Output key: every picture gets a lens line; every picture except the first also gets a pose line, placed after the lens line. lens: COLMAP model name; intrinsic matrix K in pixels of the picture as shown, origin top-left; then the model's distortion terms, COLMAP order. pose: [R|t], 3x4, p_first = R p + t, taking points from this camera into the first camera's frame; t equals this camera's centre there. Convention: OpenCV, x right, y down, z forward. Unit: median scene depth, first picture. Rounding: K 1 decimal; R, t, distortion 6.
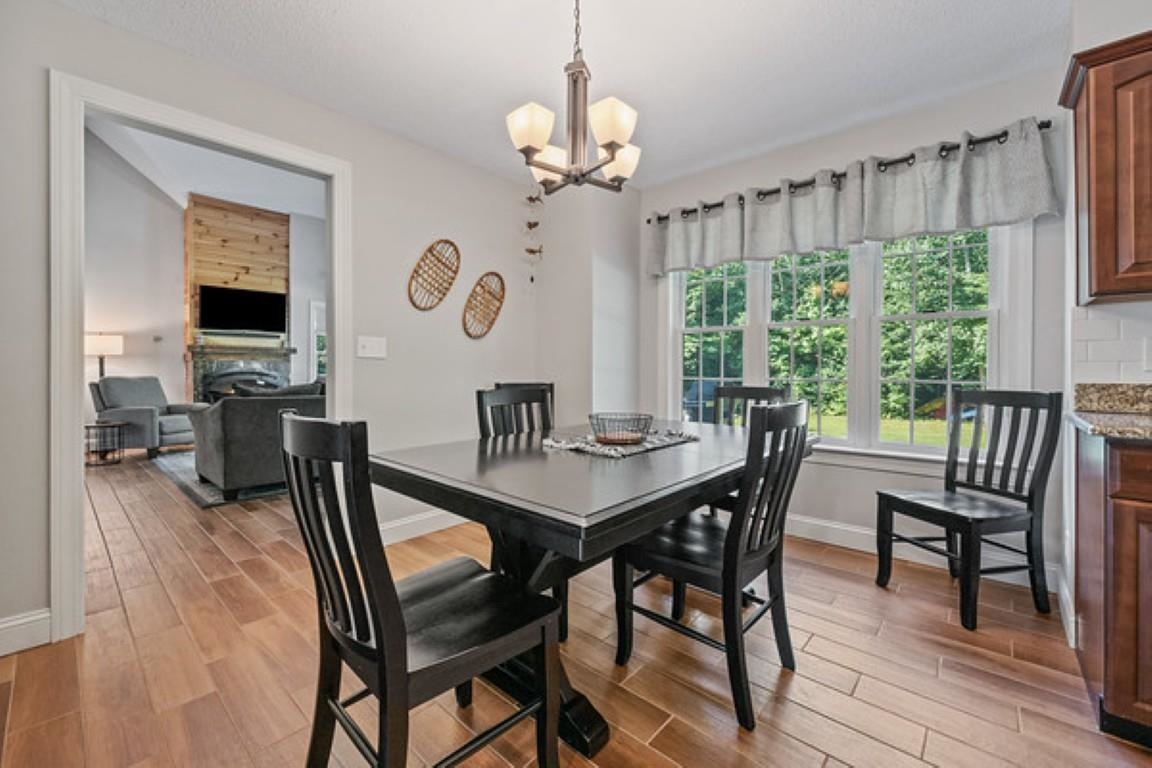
lens RADIAL K [[463.6, 0, 572.3], [0, 463.6, 369.7], [0, 0, 1]] dist [-0.005565, 0.001539]
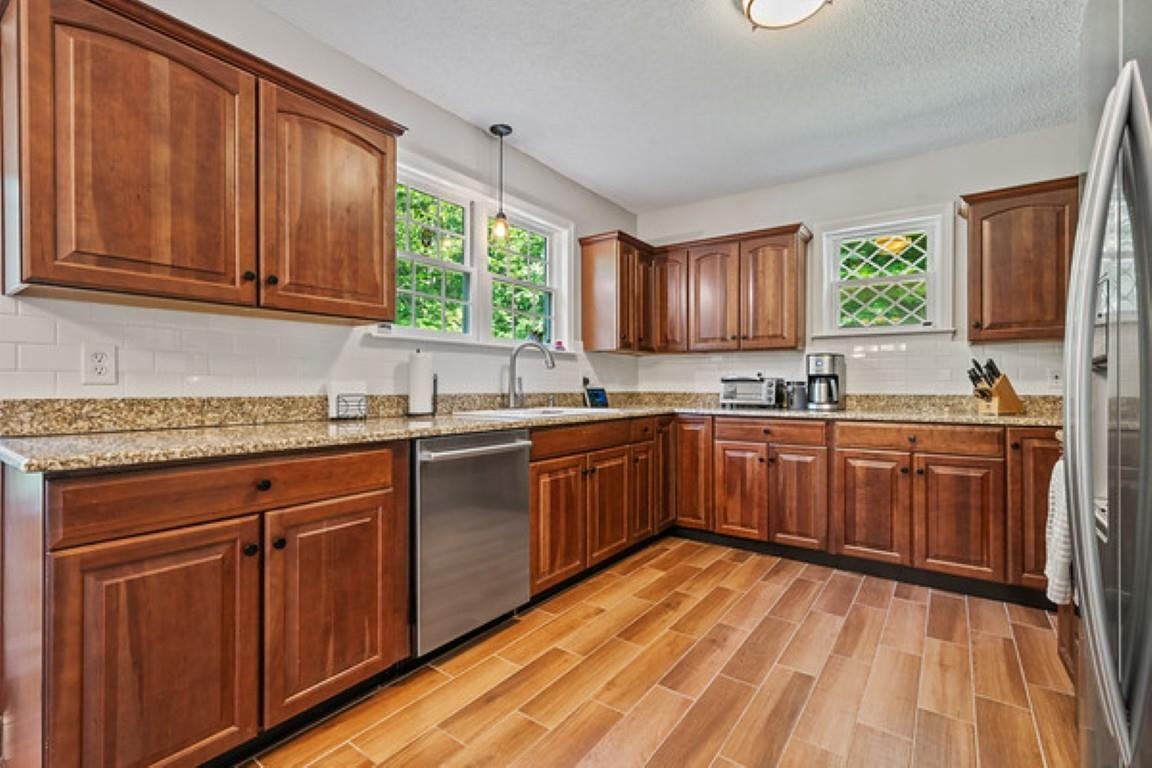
lens RADIAL K [[518.4, 0, 590.9], [0, 518.4, 387.2], [0, 0, 1]] dist [0.005188, -0.001259]
pose [[-0.111728, -0.003670, 0.993732, 0.055820], [-0.004836, 0.999983, 0.003150, 0.000747], [-0.993727, -0.004454, -0.111744, 0.054370]]
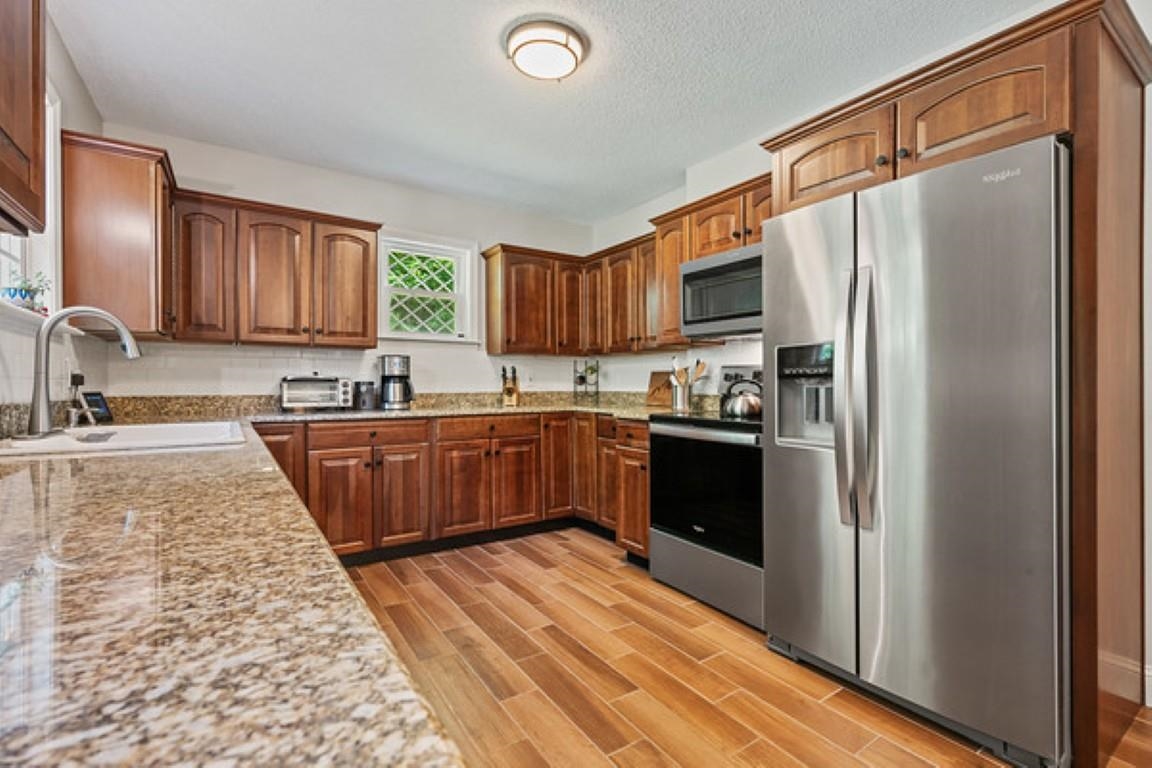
lens RADIAL K [[518.4, 0, 575.4], [0, 518.4, 385.8], [0, 0, 1]] dist [0.005188, -0.001259]
pose [[-0.968875, 0.001717, 0.247545, 0.271637], [0.001368, 0.999998, -0.001581, 0.000951], [-0.247547, -0.001193, -0.968875, 0.284365]]
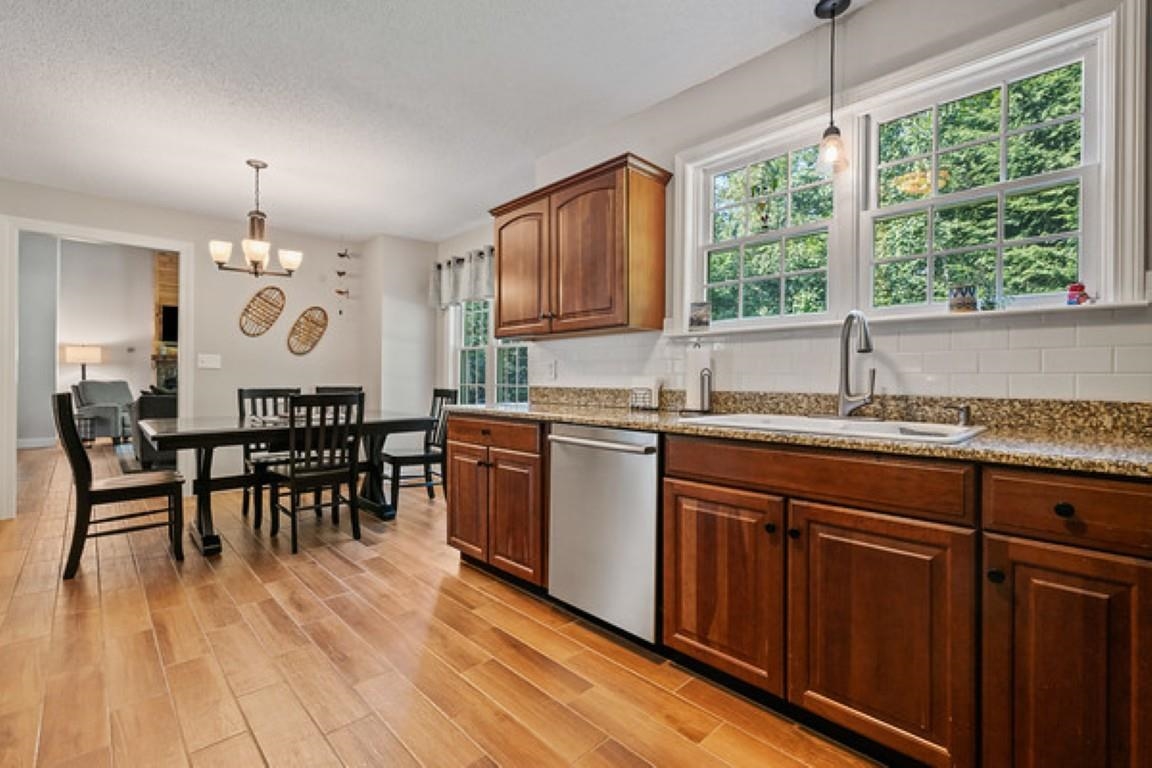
lens RADIAL K [[518.4, 0, 574.6], [0, 518.4, 379.2], [0, 0, 1]] dist [0.005188, -0.001259]
pose [[0.995794, 0.008905, -0.091182, 0.477422], [-0.009021, 0.999959, -0.000866, 0.000865], [0.091171, 0.001685, 0.995834, -0.310566]]
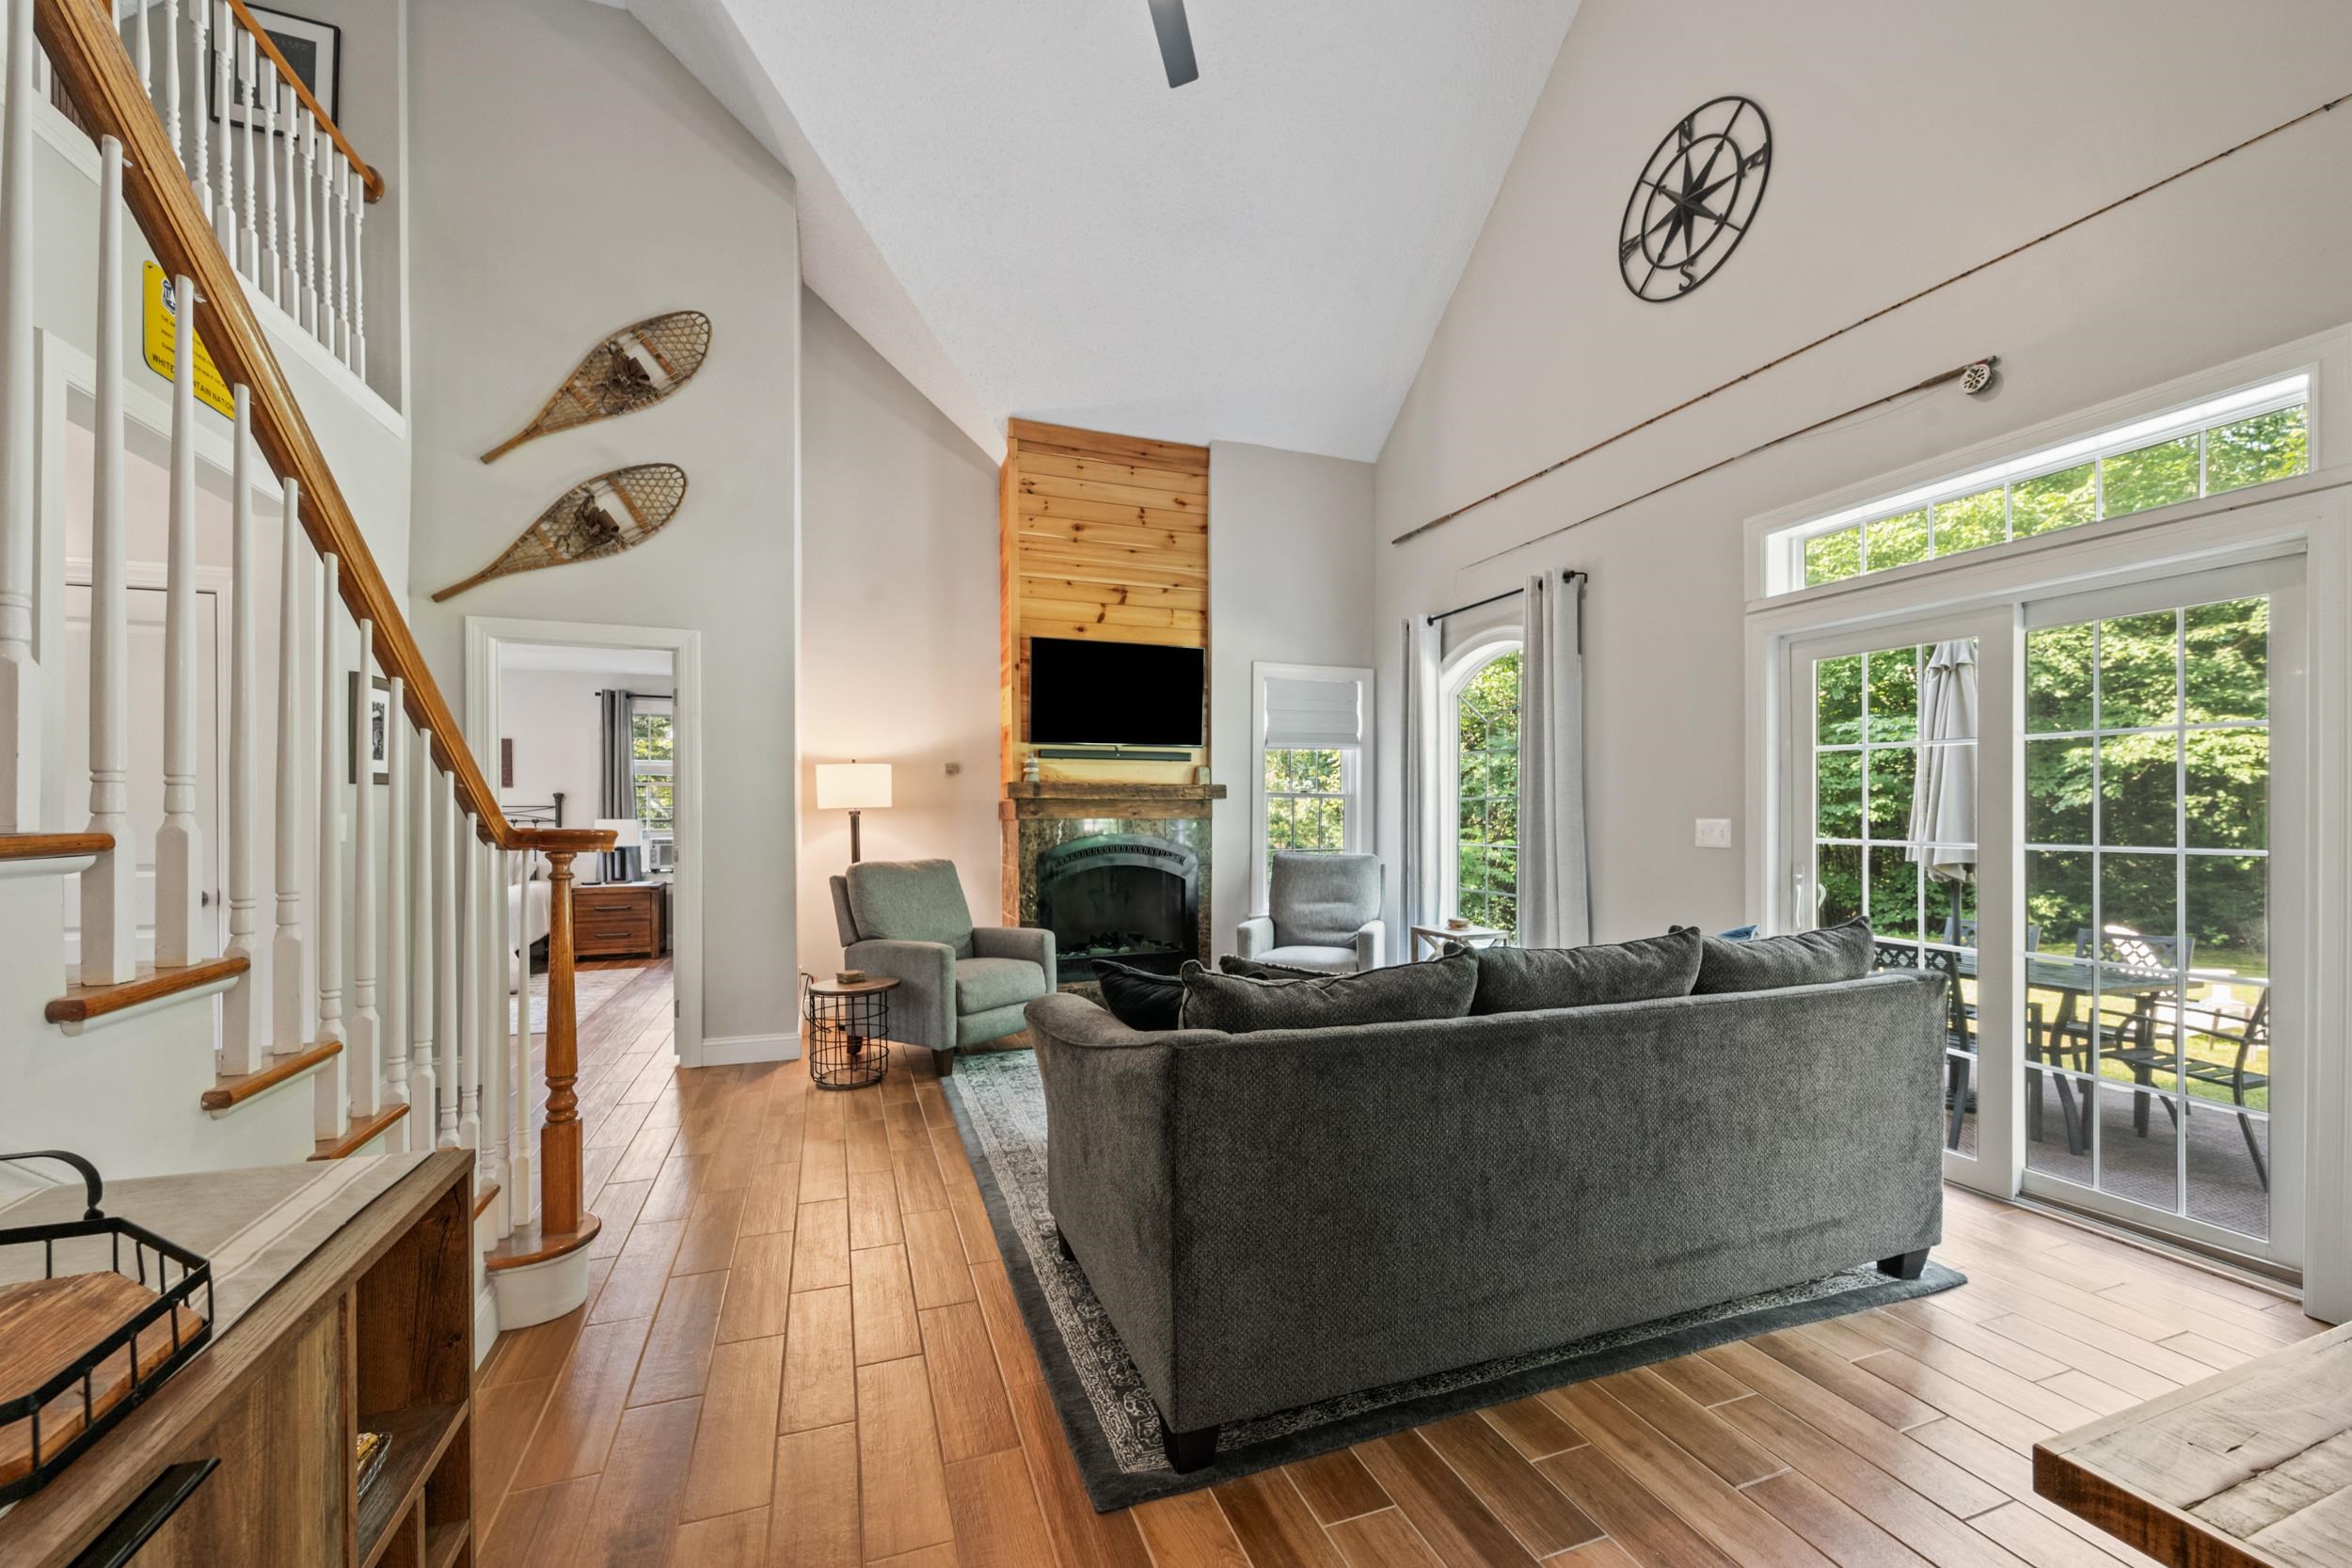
lens RADIAL K [[948.7, 0, 1193.7], [0, 948.7, 815.5], [0, 0, 1]] dist [0.003000, -0.000883]
pose [[0.885113, 0.002307, -0.465370, -0.343076], [0.000802, 0.999979, 0.006484, -0.035906], [0.465375, -0.006113, 0.885092, 0.383548]]
